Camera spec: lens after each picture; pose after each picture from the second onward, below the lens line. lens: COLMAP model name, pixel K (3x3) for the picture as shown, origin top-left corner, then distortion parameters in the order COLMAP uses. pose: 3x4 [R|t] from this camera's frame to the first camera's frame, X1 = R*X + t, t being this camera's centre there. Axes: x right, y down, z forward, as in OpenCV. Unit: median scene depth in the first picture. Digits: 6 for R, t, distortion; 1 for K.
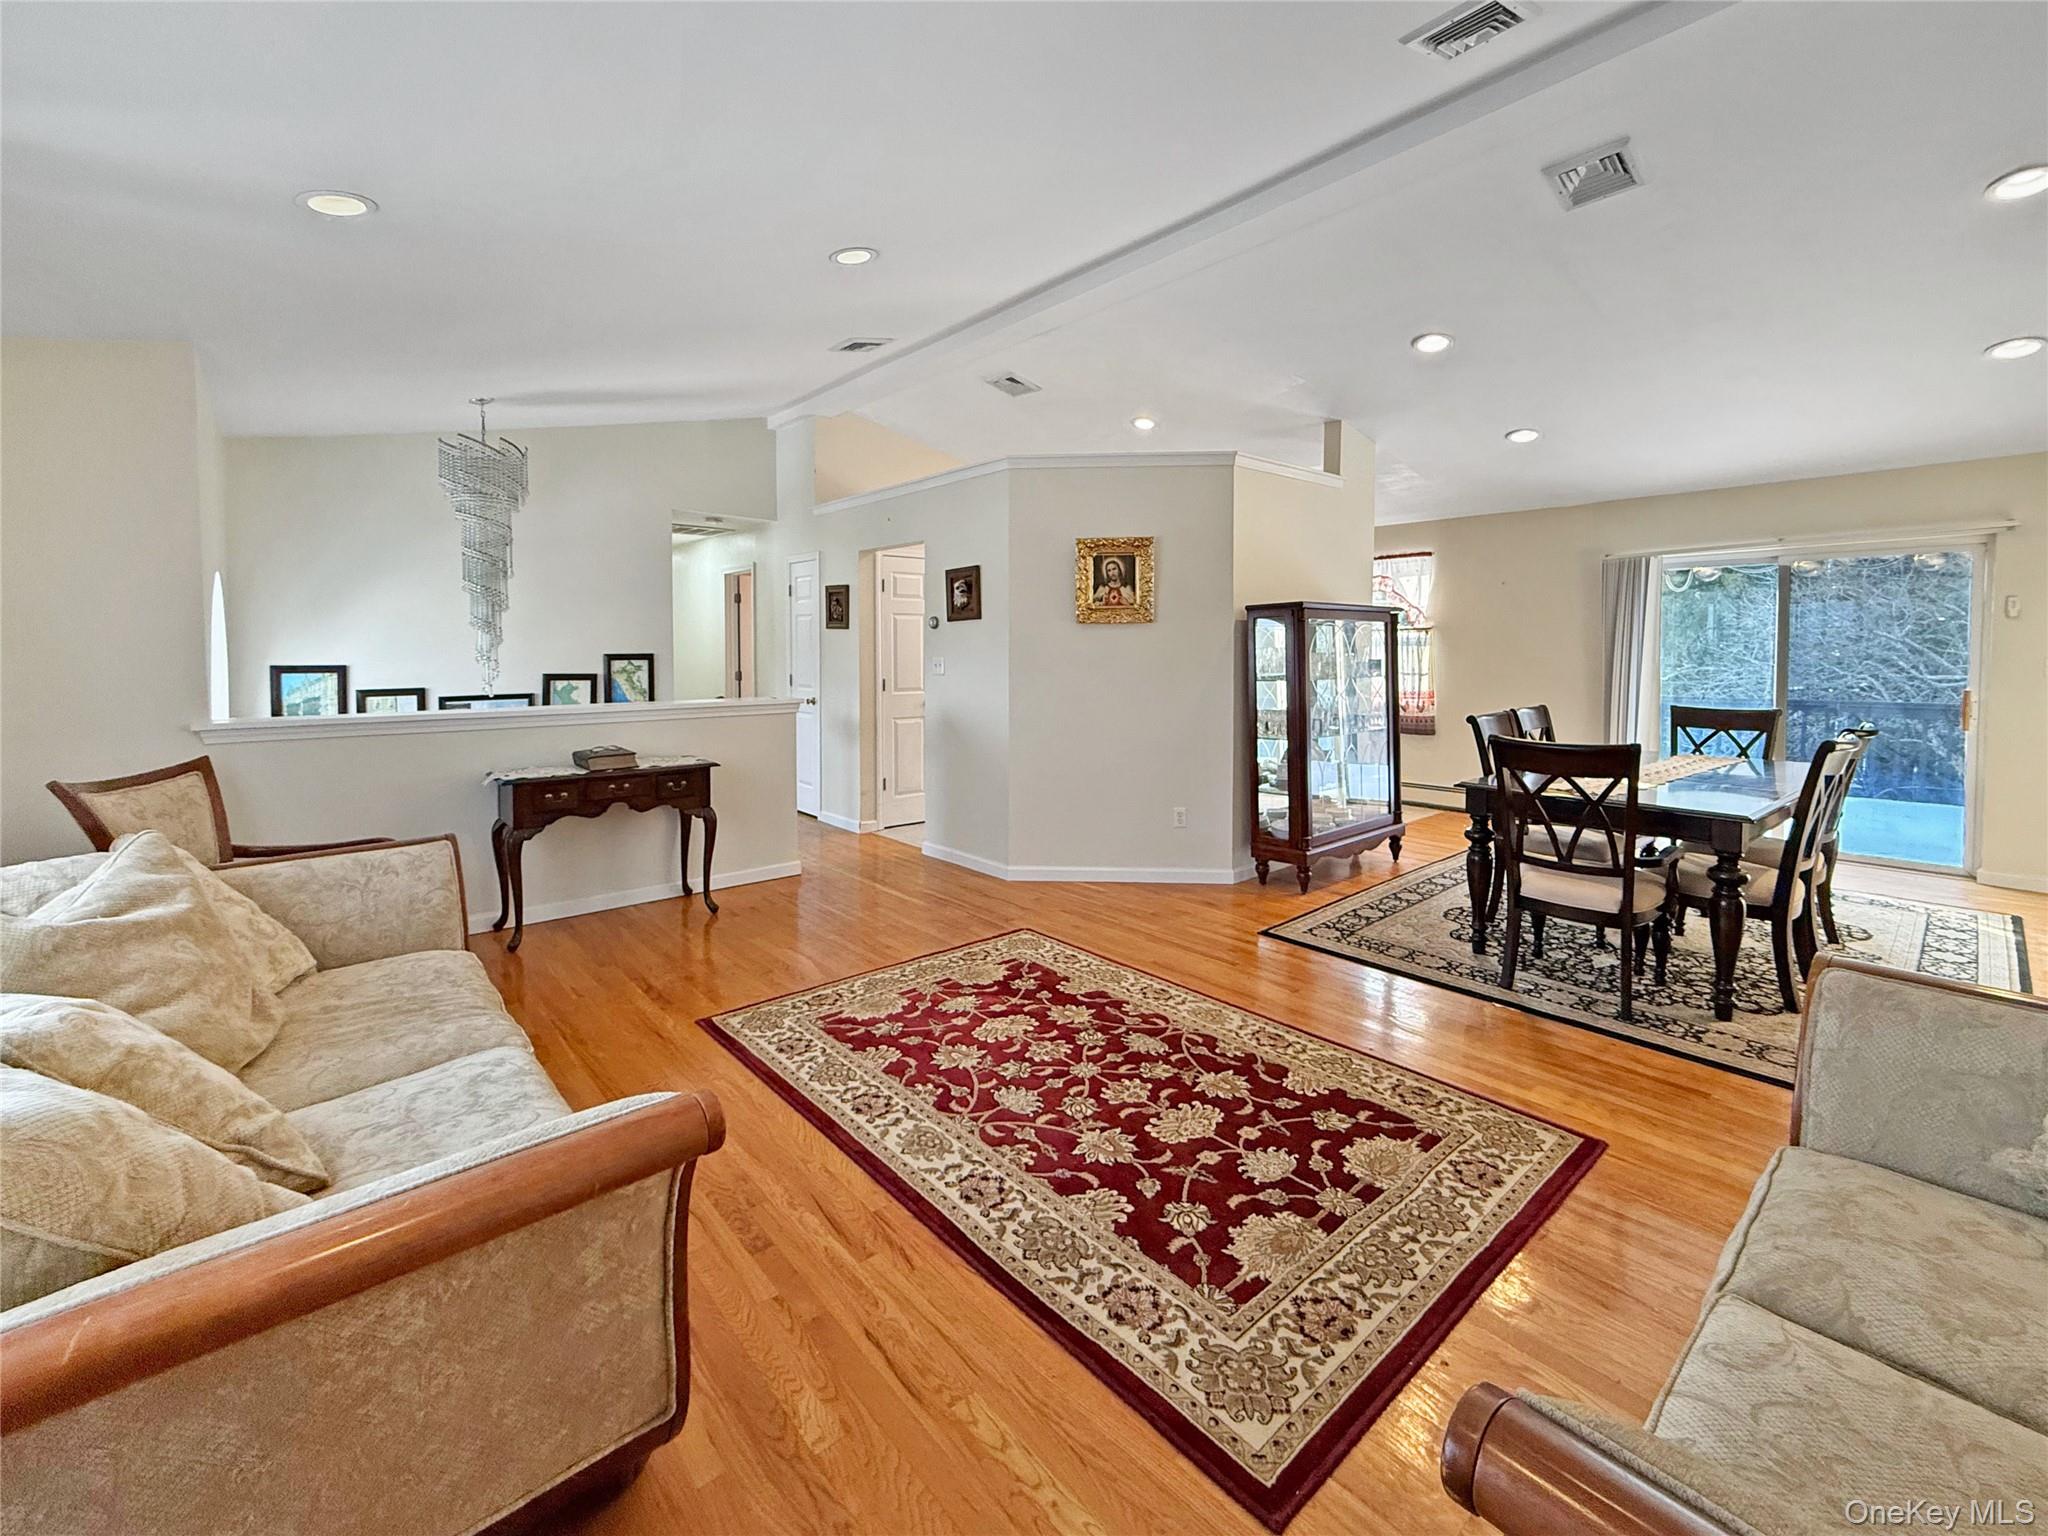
lens RADIAL K [[847.4, 0, 1029.5], [0, 847.4, 717.5], [0, 0, 1]] dist [-0.000192, 0.000126]
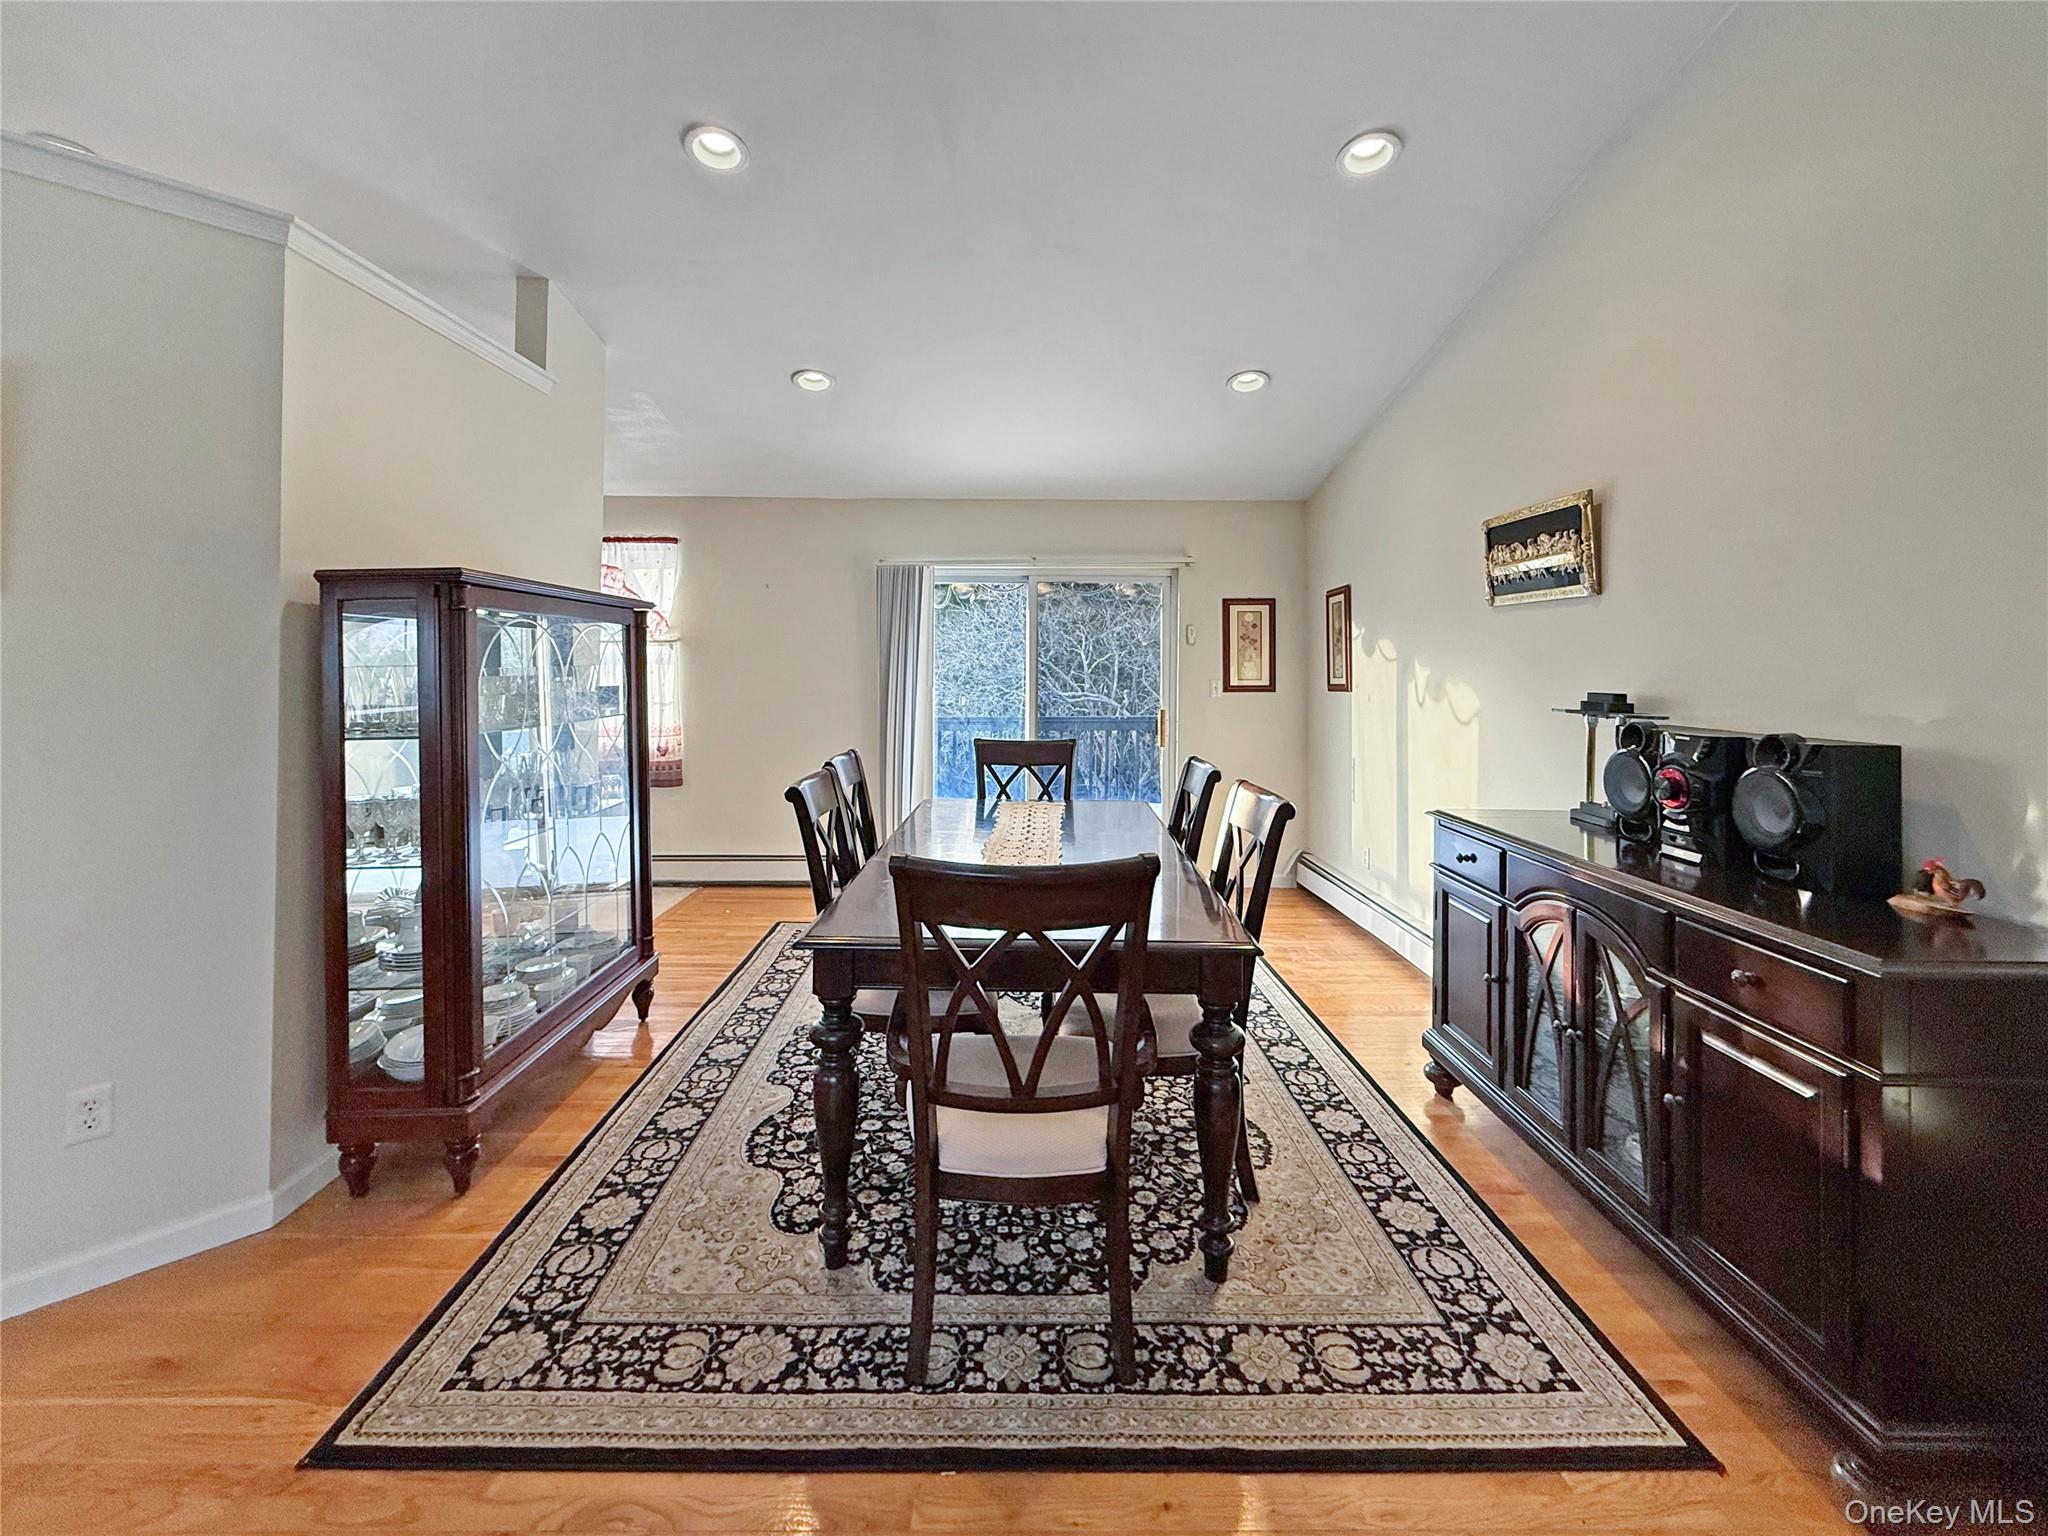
lens RADIAL K [[854.5, 0, 1015.1], [0, 854.5, 625.9], [0, 0, 1]] dist [0.001356, 0.000298]
pose [[0.656626, 0.041964, 0.753048, 0.254780], [0.056219, 0.992950, -0.104354, -0.057899], [-0.752119, 0.110857, 0.649637, 0.701428]]
